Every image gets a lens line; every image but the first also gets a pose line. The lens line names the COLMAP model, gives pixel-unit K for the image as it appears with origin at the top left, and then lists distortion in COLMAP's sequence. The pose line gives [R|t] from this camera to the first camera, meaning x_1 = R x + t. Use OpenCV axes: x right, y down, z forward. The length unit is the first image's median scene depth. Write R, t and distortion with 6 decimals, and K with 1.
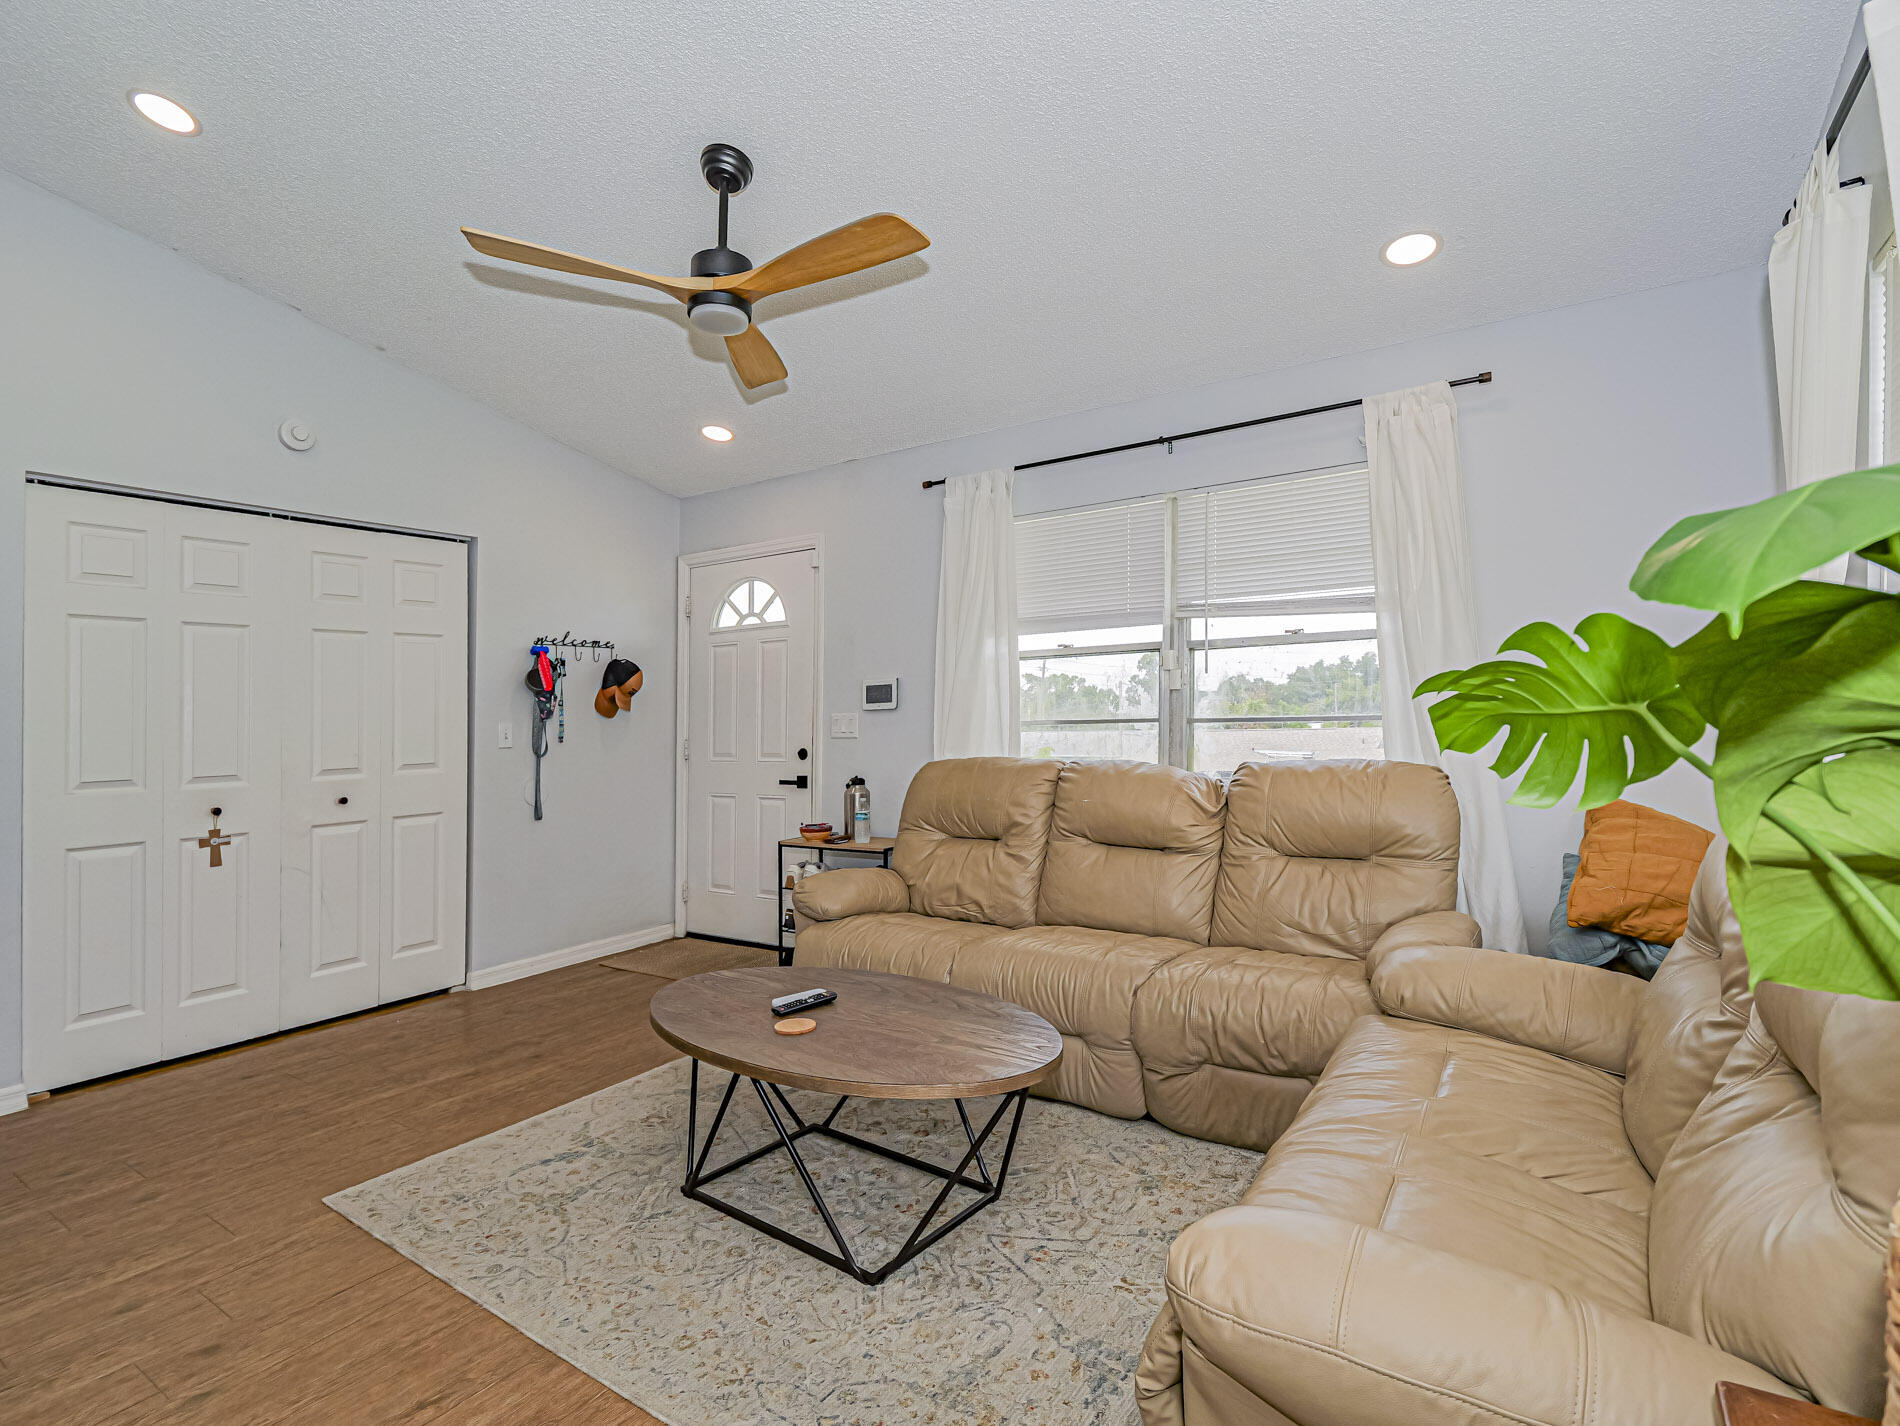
lens RADIAL K [[917.5, 0, 950.0], [0, 917.5, 713.0], [0, 0, 1]] dist [0.000681, -0.000524]
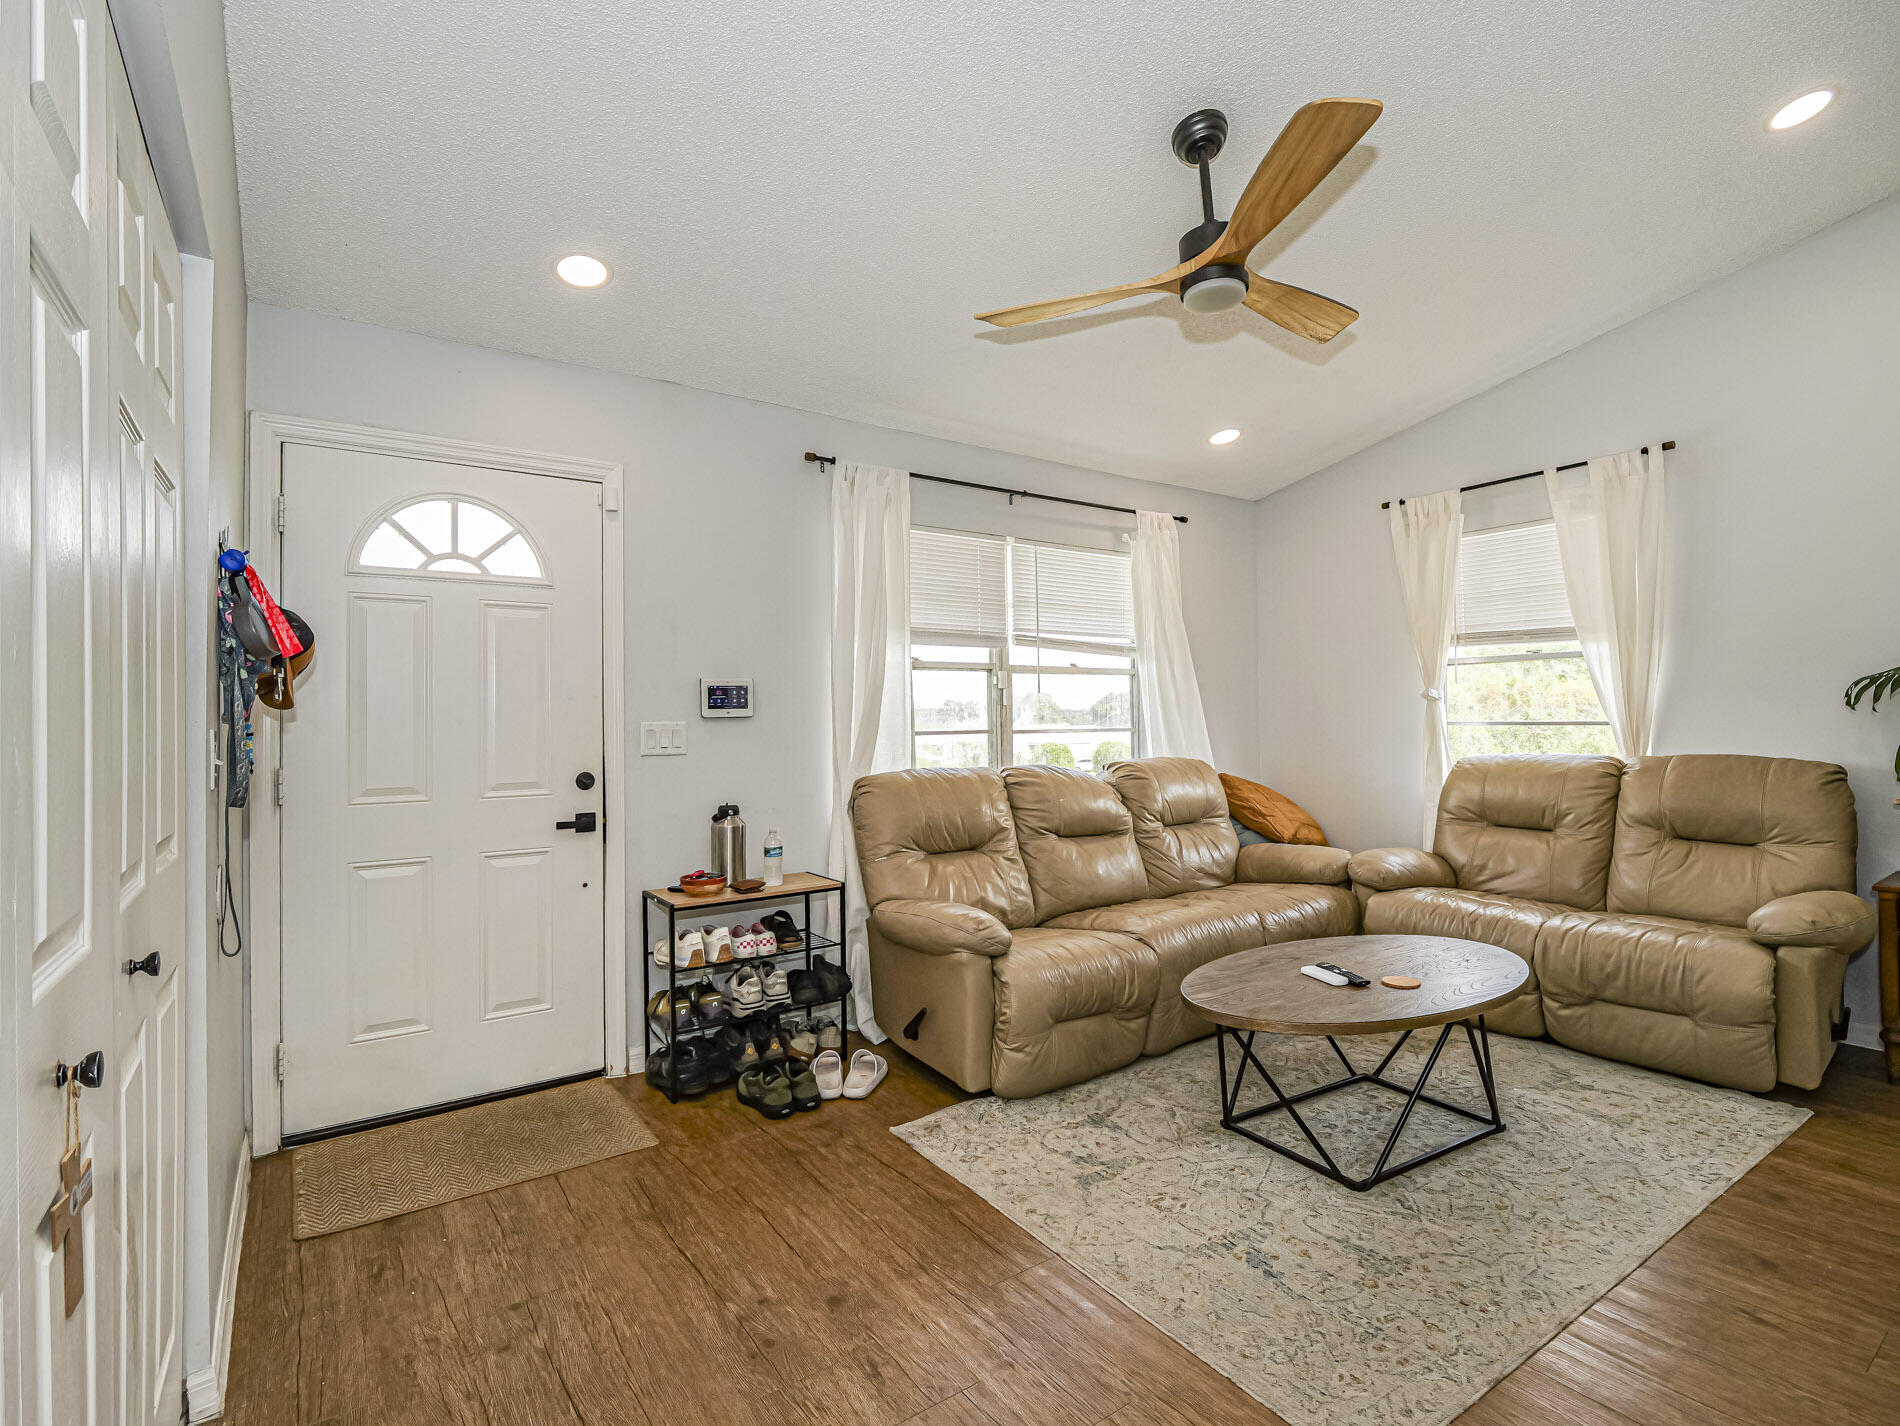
lens RADIAL K [[928.8, 0, 939.5], [0, 928.8, 702.6], [0, 0, 1]] dist [-0.015031, -0.000956]
pose [[0.376104, 0.029331, 0.926113, -0.777601], [-0.009454, 0.999568, -0.027819, 0.003707], [-0.926529, 0.001708, 0.376219, 0.562035]]
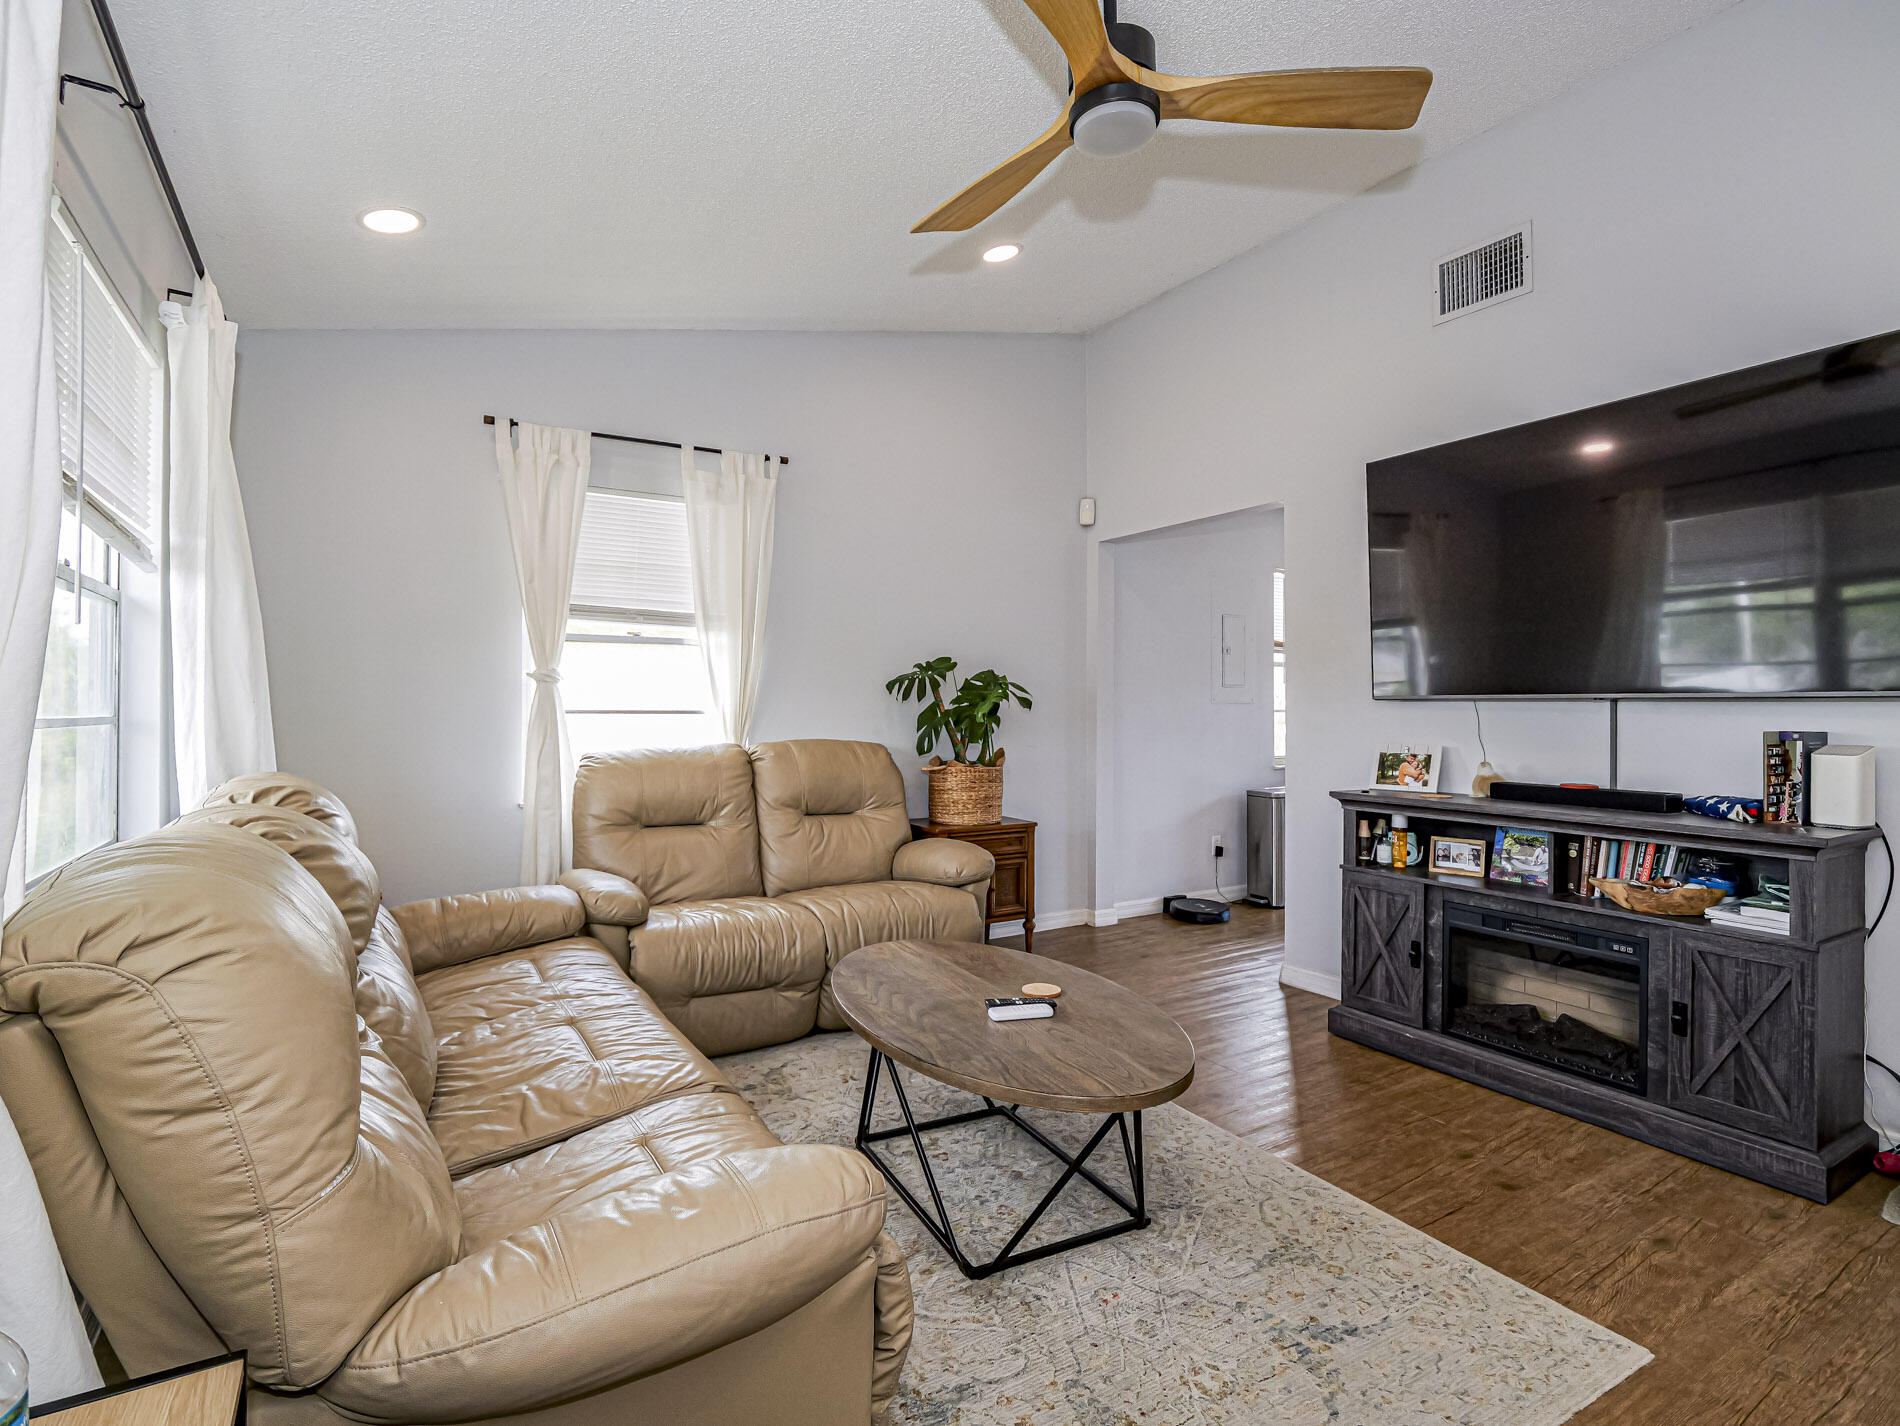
lens RADIAL K [[928.8, 0, 939.5], [0, 928.8, 702.6], [0, 0, 1]] dist [-0.015031, -0.000956]
pose [[-0.902290, 0.019123, 0.430705, -0.276189], [0.006797, 0.999523, -0.030140, 0.012535], [-0.431076, -0.024268, -0.901989, 1.046703]]
